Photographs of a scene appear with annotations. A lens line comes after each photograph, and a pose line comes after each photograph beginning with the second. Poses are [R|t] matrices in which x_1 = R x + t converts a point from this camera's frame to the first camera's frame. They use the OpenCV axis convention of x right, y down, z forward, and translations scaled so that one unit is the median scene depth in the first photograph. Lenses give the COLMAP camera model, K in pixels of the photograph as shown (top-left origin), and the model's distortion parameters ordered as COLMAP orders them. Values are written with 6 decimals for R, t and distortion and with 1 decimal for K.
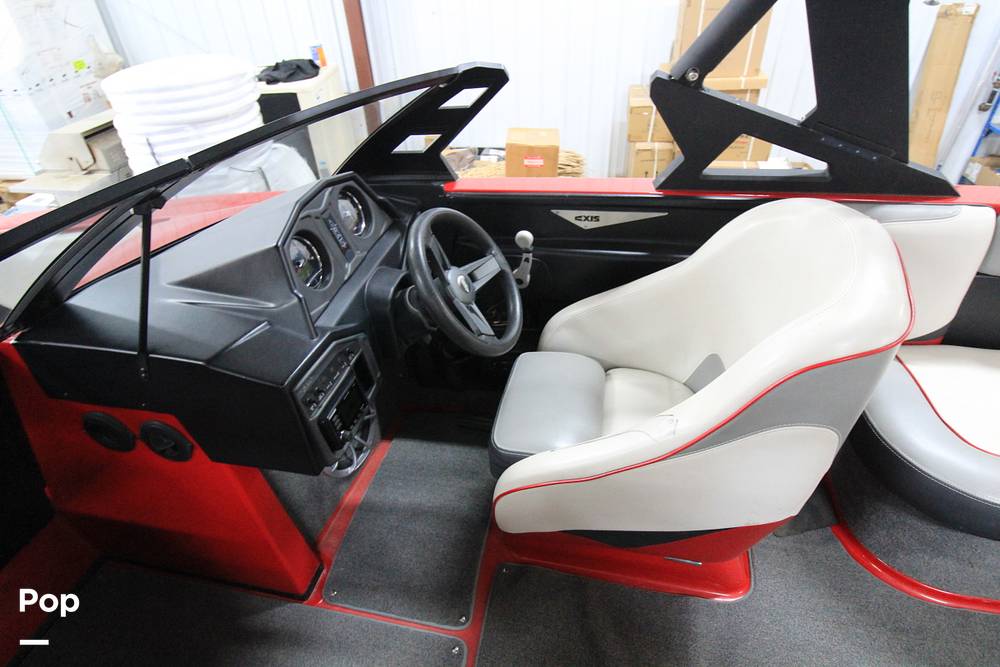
lens RADIAL K [[547.5, 0, 500.0], [0, 547.5, 333.5], [0, 0, 1]] dist [-0.005734, -0.000859]
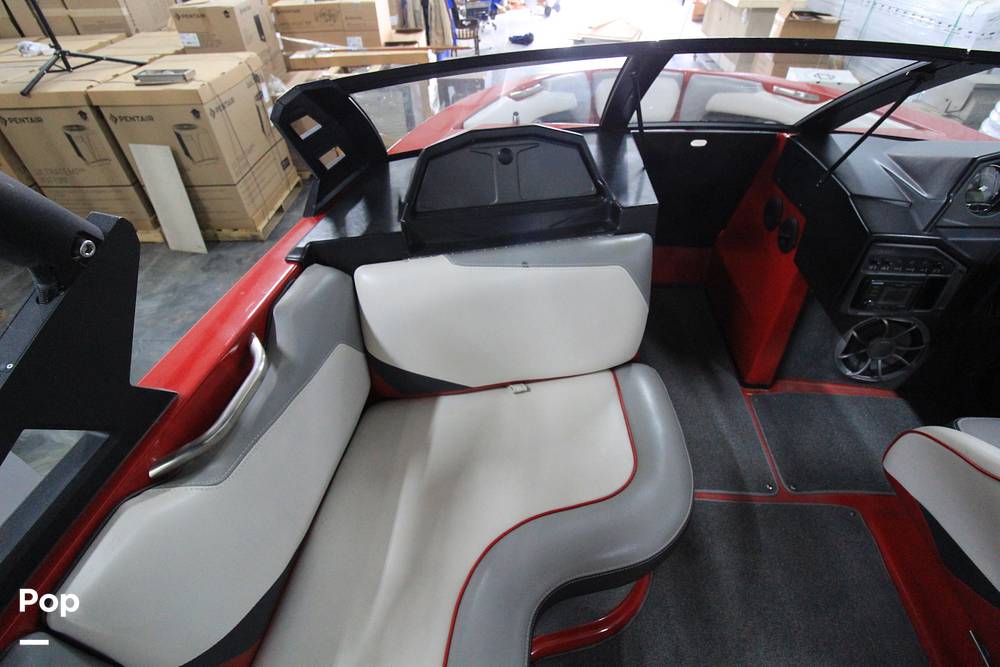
lens RADIAL K [[479.9, 0, 500.0], [0, 479.9, 333.5], [0, 0, 1]] dist [-0.020853, -0.000912]
pose [[0.137329, 0.692537, -0.708190, 0.376995], [-0.588885, 0.631973, 0.503810, 0.153370], [0.796464, 0.347855, 0.494613, -0.197987]]
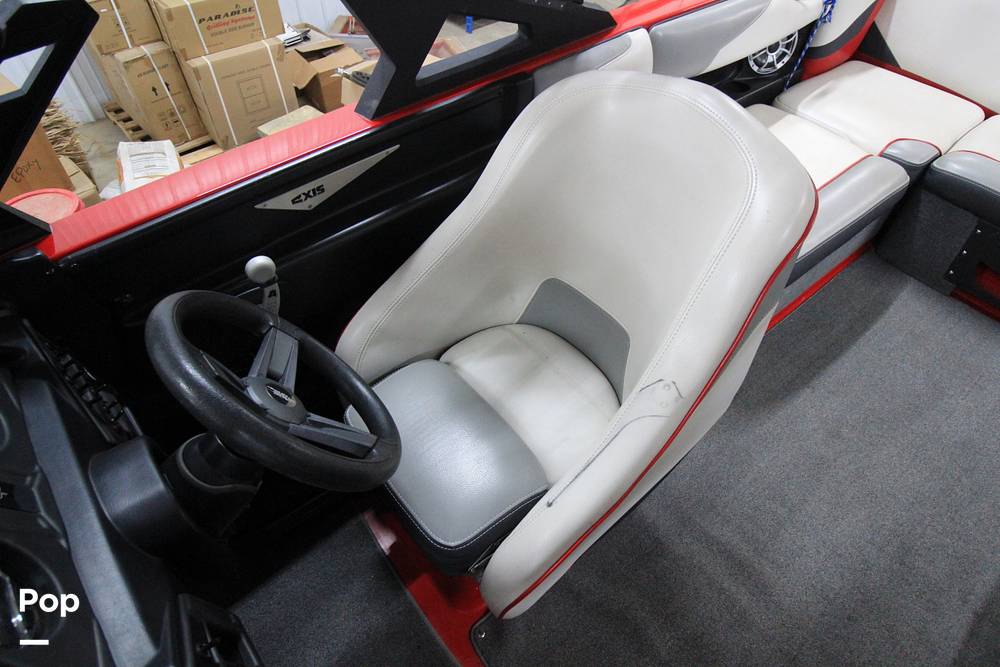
lens RADIAL K [[561.3, 0, 500.0], [0, 561.3, 333.5], [0, 0, 1]] dist [-0.004182, -0.000381]
pose [[0.610954, -0.559081, 0.560503, -0.193264], [0.440636, 0.828347, 0.345948, -0.216615], [-0.657704, 0.035619, 0.752434, 0.345997]]
